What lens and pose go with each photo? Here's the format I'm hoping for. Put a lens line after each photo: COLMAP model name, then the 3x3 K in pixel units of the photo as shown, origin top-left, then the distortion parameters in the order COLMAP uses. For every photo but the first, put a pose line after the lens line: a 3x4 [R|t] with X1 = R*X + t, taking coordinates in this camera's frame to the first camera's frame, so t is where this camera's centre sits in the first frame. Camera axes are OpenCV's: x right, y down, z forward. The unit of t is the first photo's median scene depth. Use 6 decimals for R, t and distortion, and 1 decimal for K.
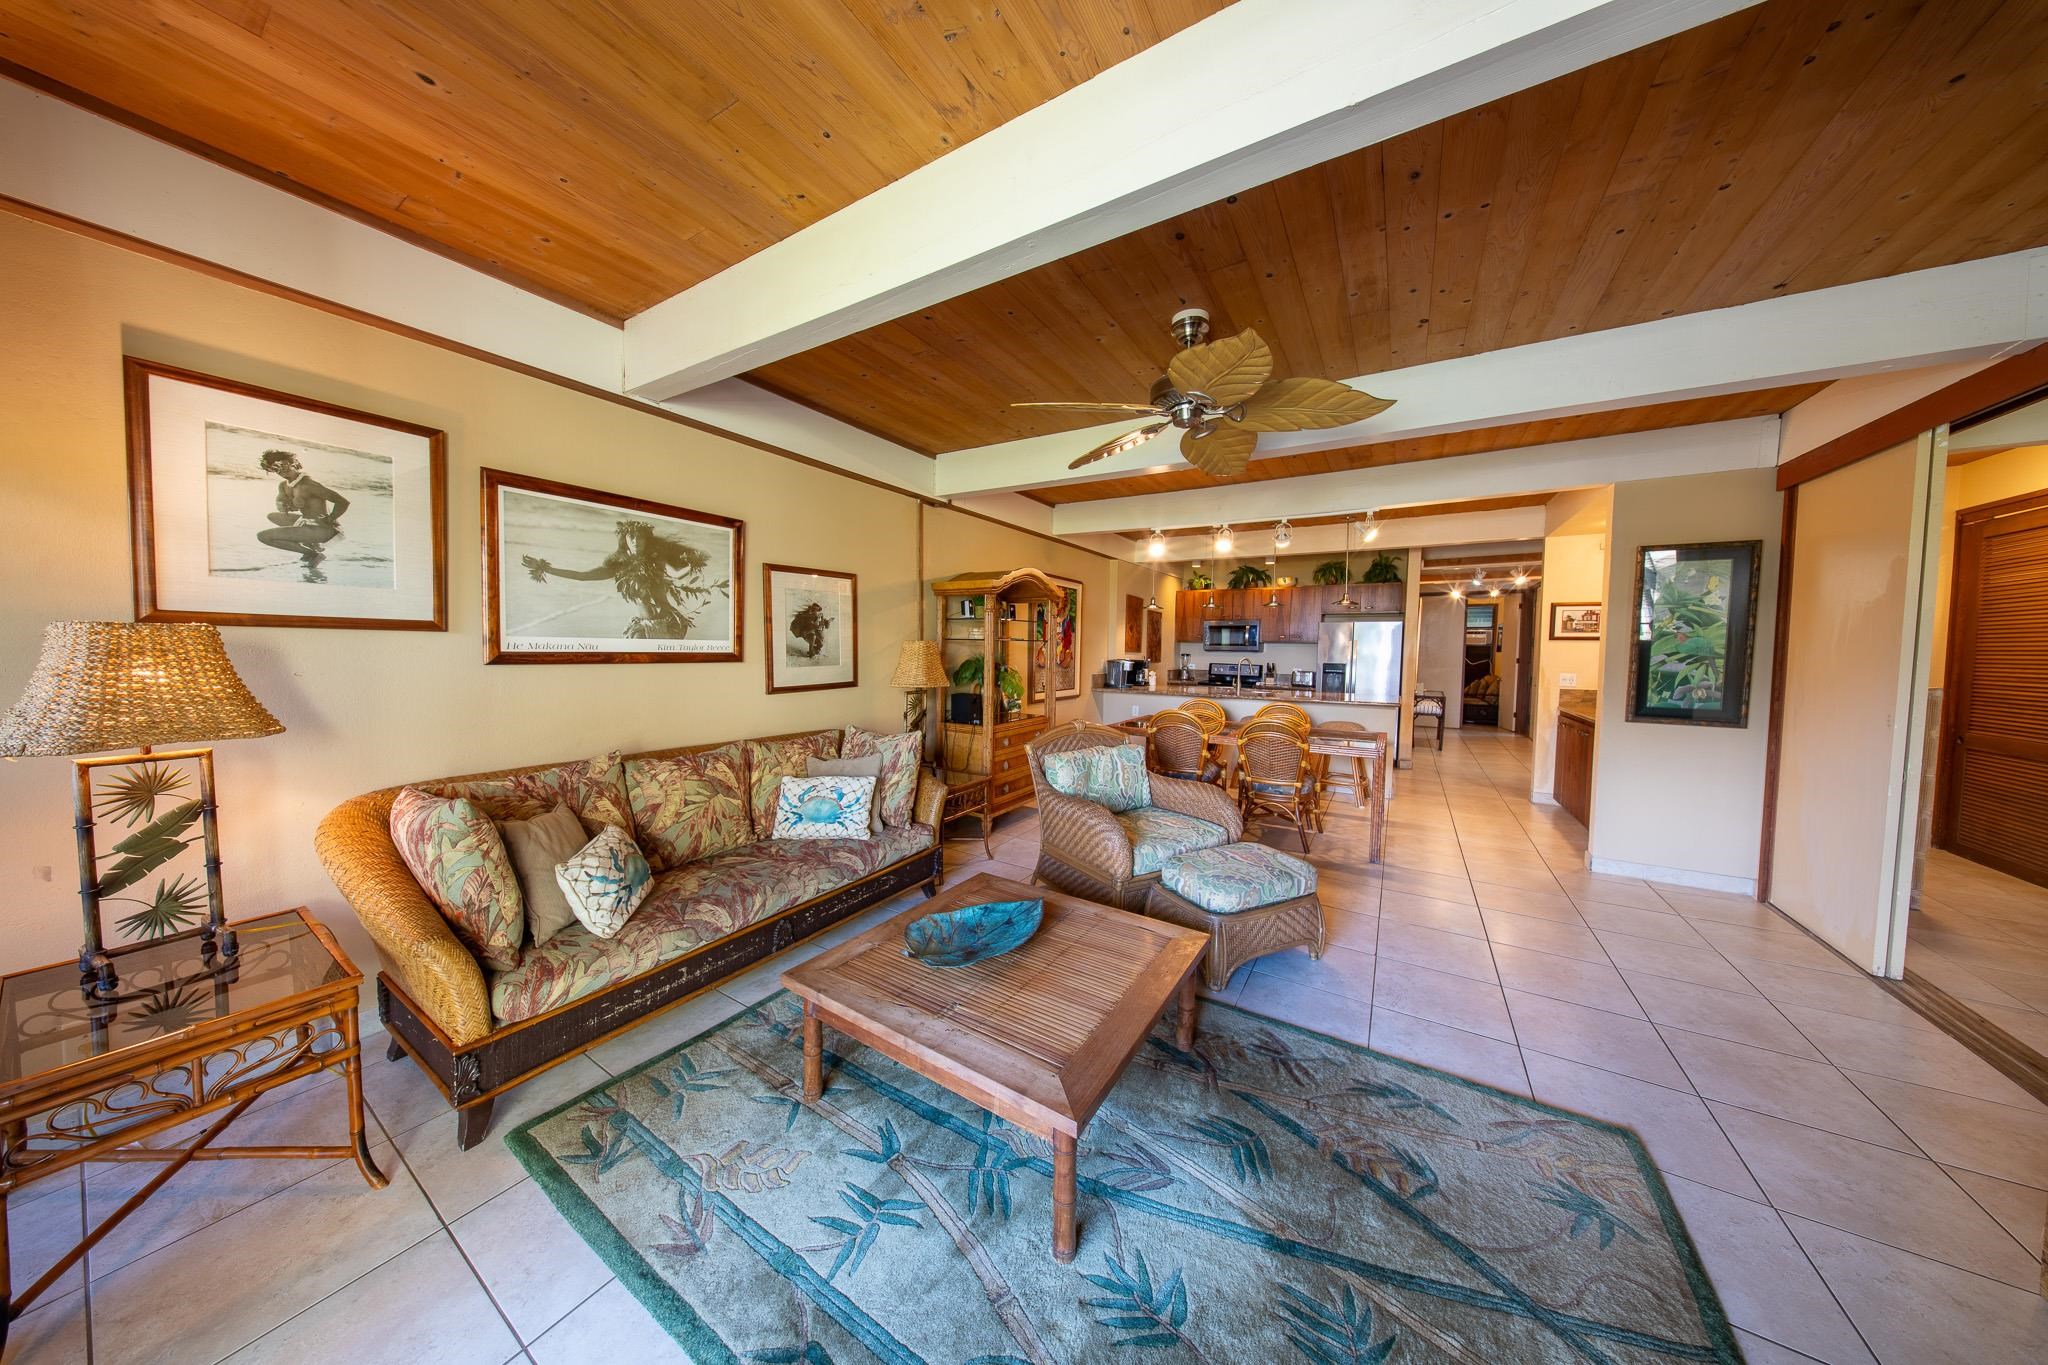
lens RADIAL K [[604.7, 0, 1027.5], [0, 604.7, 678.7], [0, 0, 1]] dist [0.009738, -0.004964]
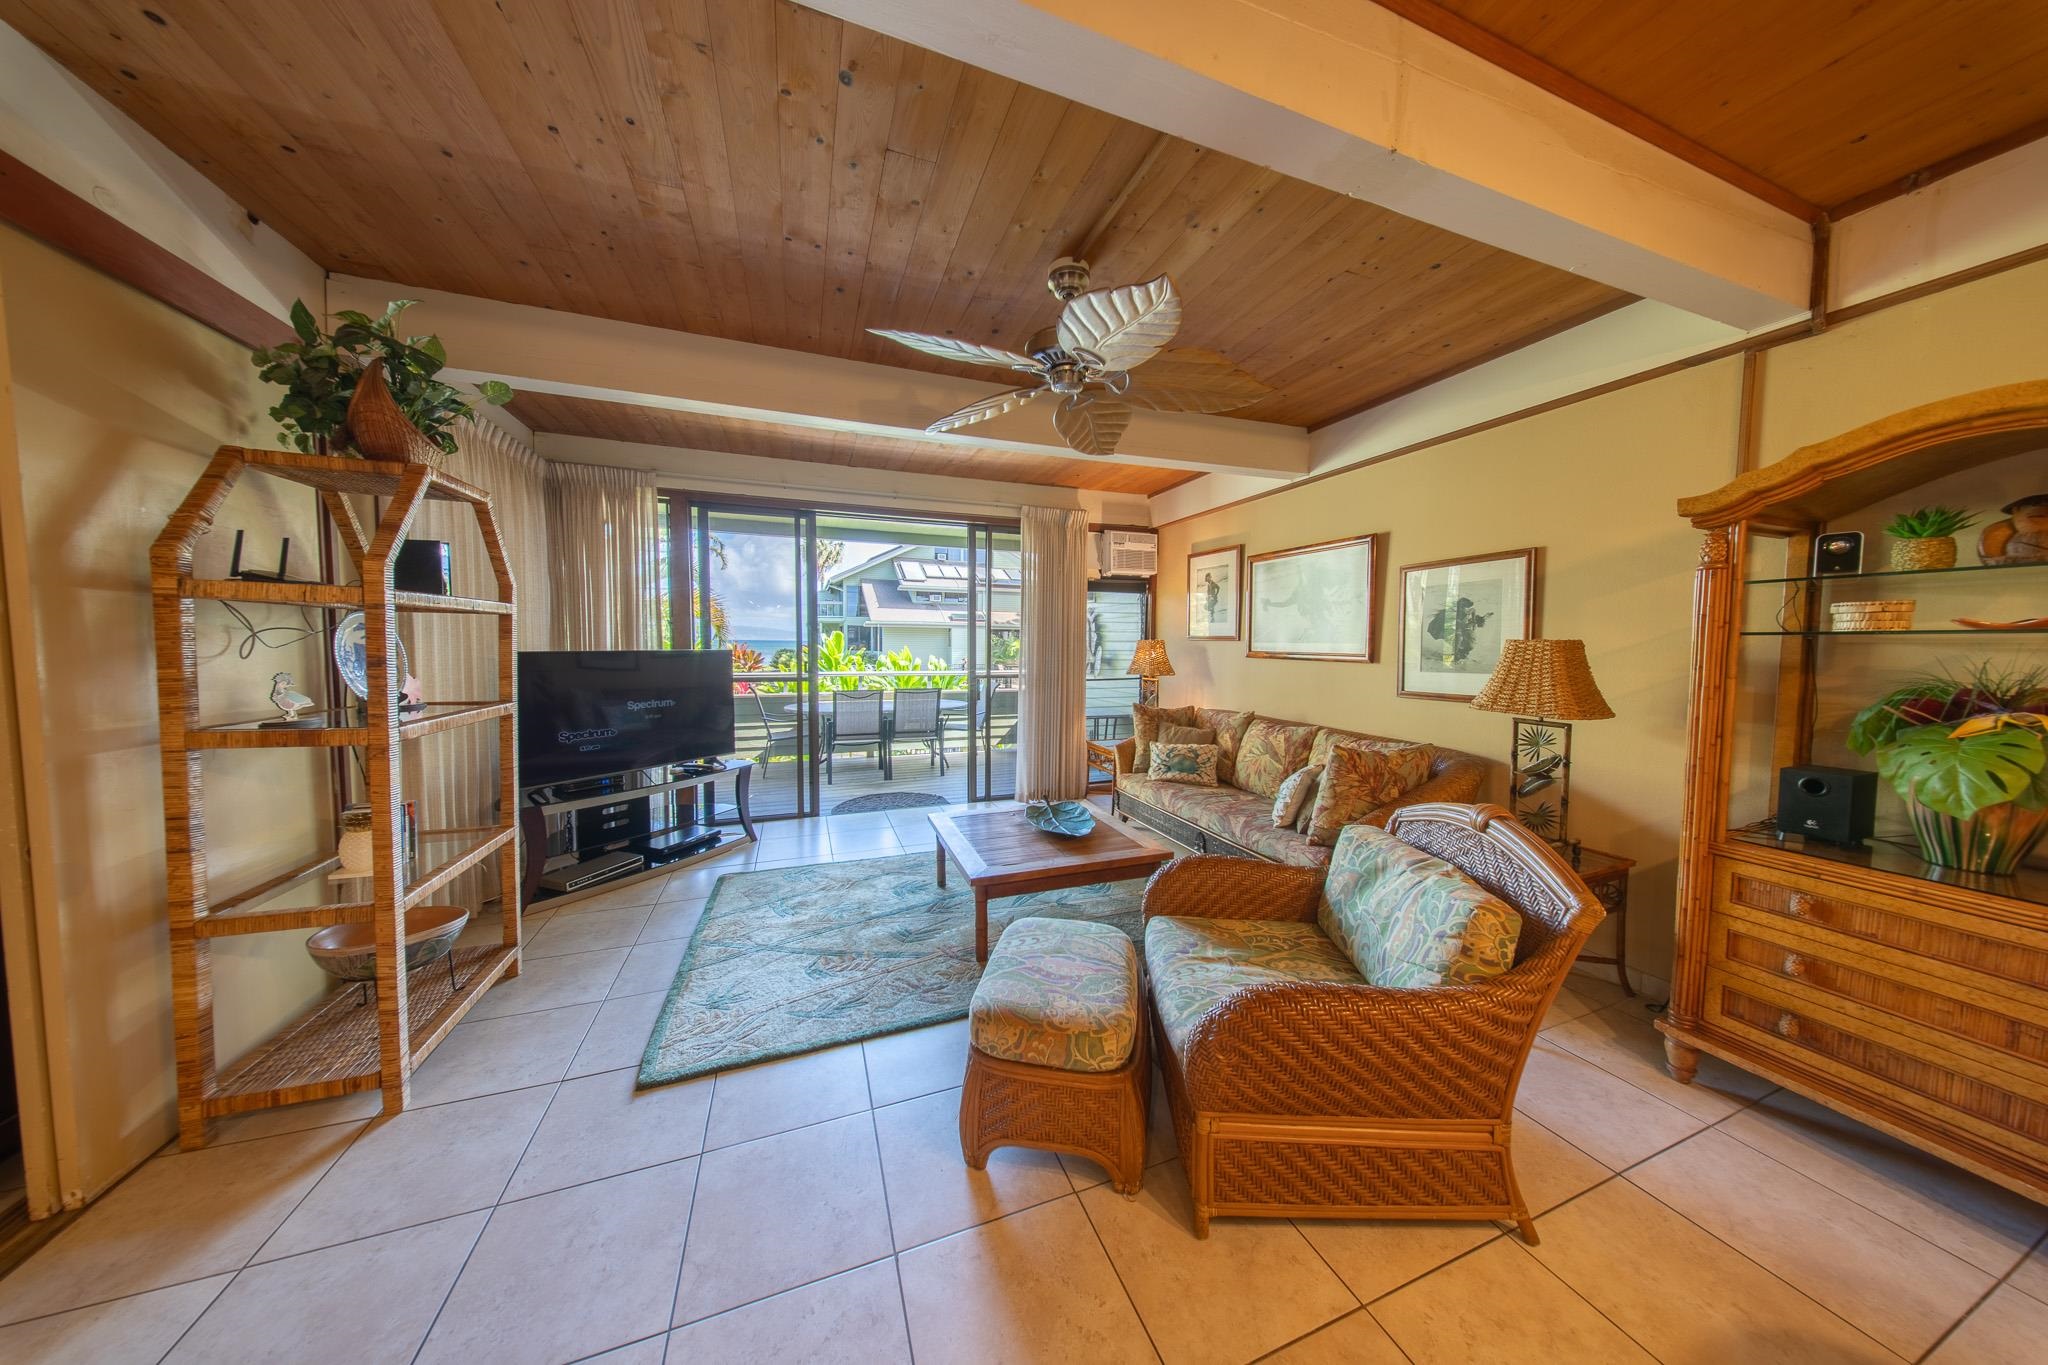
lens RADIAL K [[604.7, 0, 1027.5], [0, 604.7, 678.7], [0, 0, 1]] dist [0.009738, -0.004964]
pose [[-0.612628, 0.037523, -0.789481, 0.721961], [-0.048821, 0.995168, 0.085184, -0.058013], [0.788862, 0.090730, -0.607836, 1.097177]]
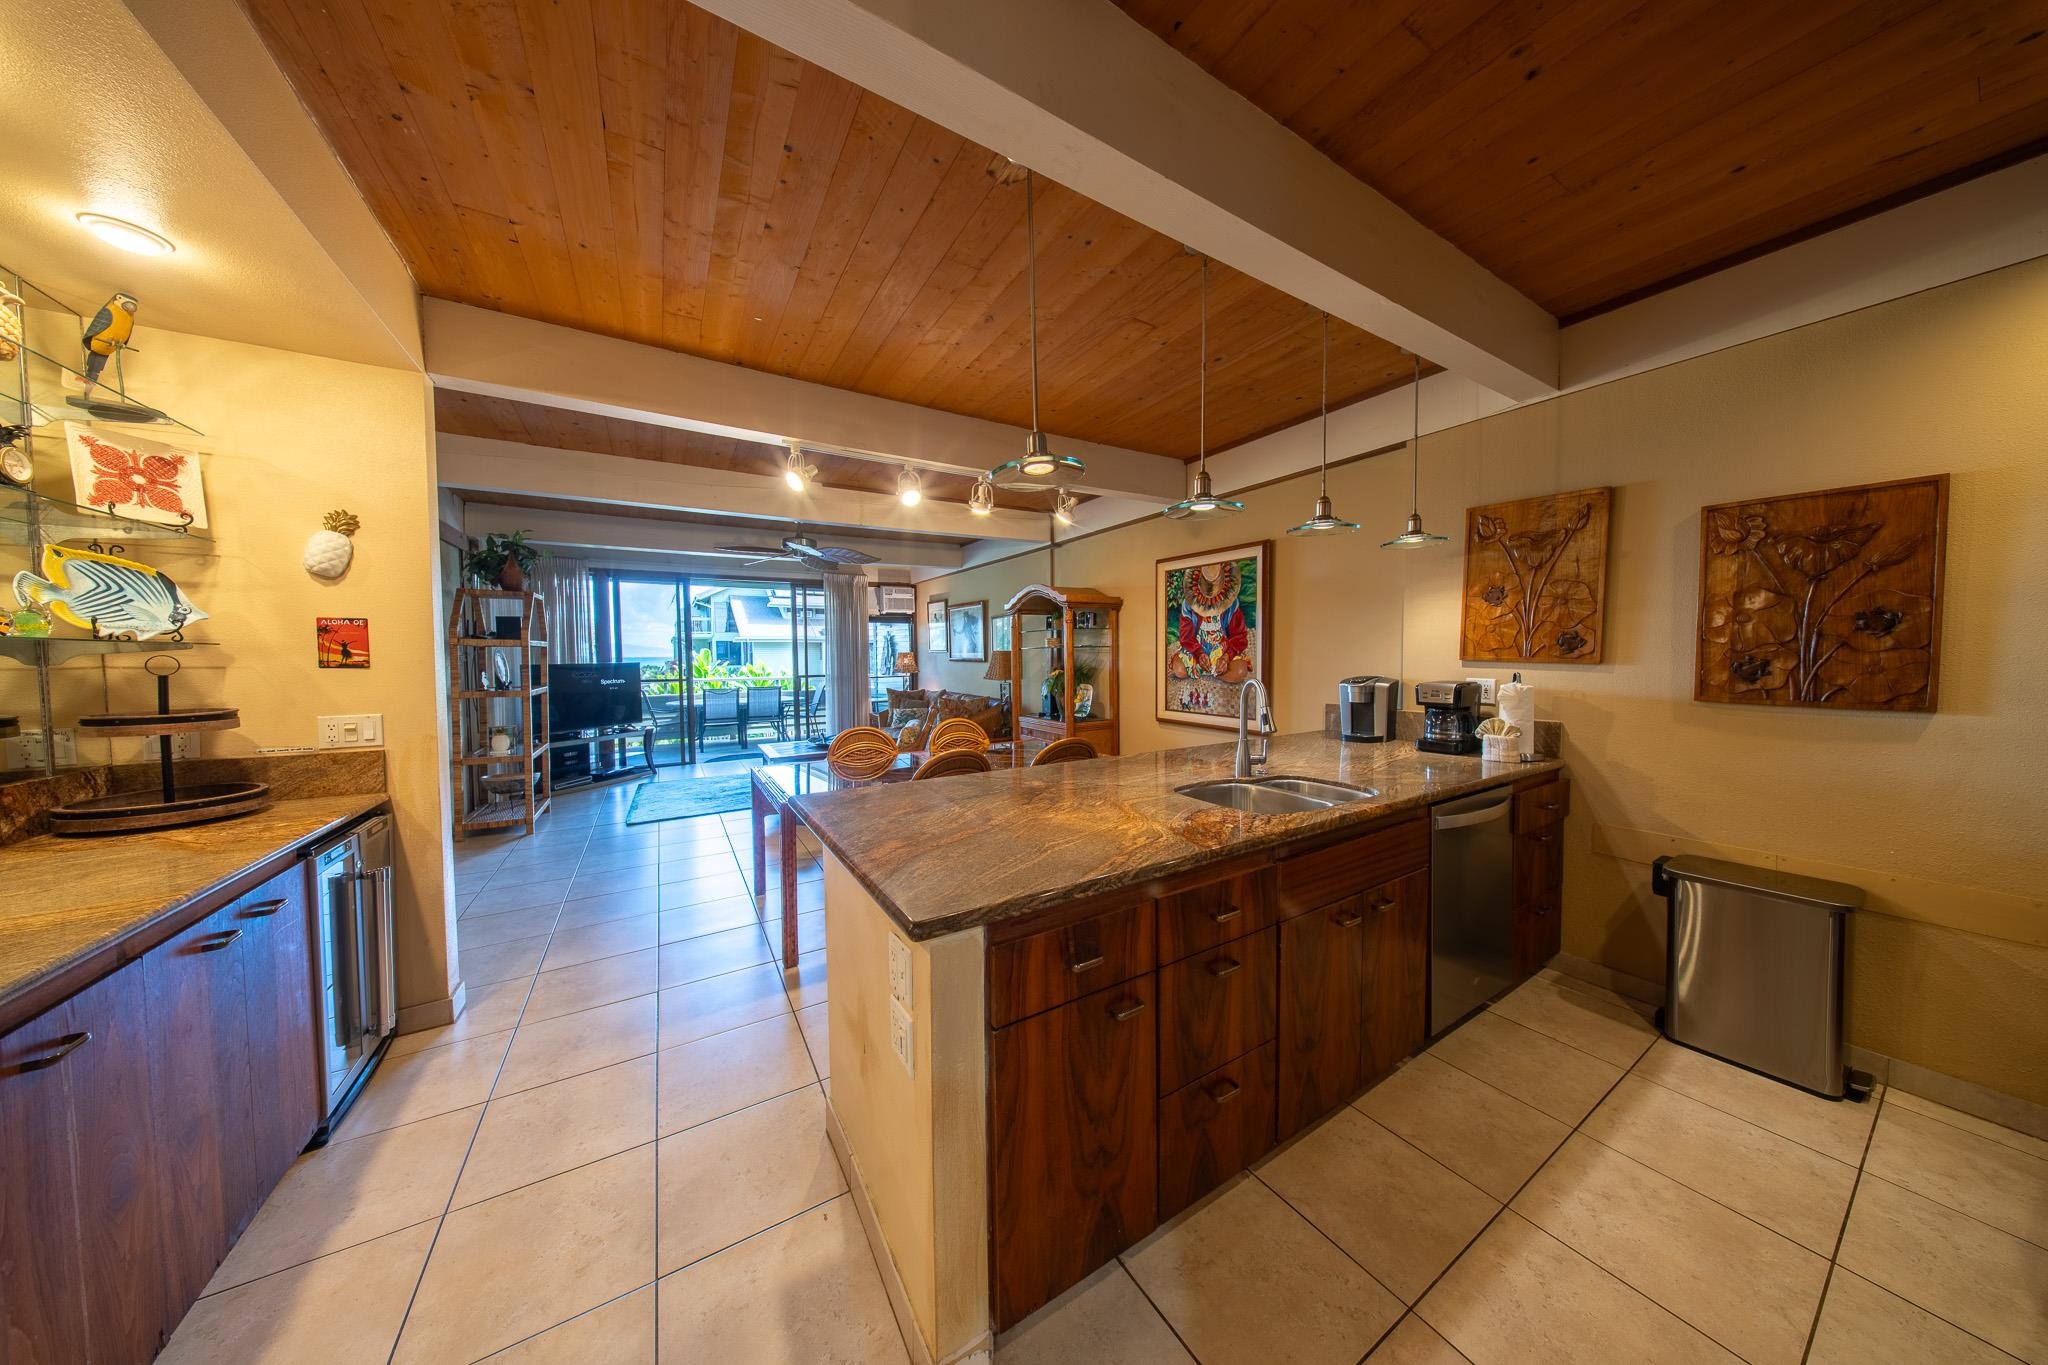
lens RADIAL K [[604.7, 0, 1027.5], [0, 604.7, 678.7], [0, 0, 1]] dist [0.009738, -0.004964]
pose [[-0.458222, 0.036388, -0.888092, 1.200984], [-0.035664, 0.997604, 0.059276, -0.088245], [0.888122, 0.058835, -0.455827, 1.788154]]
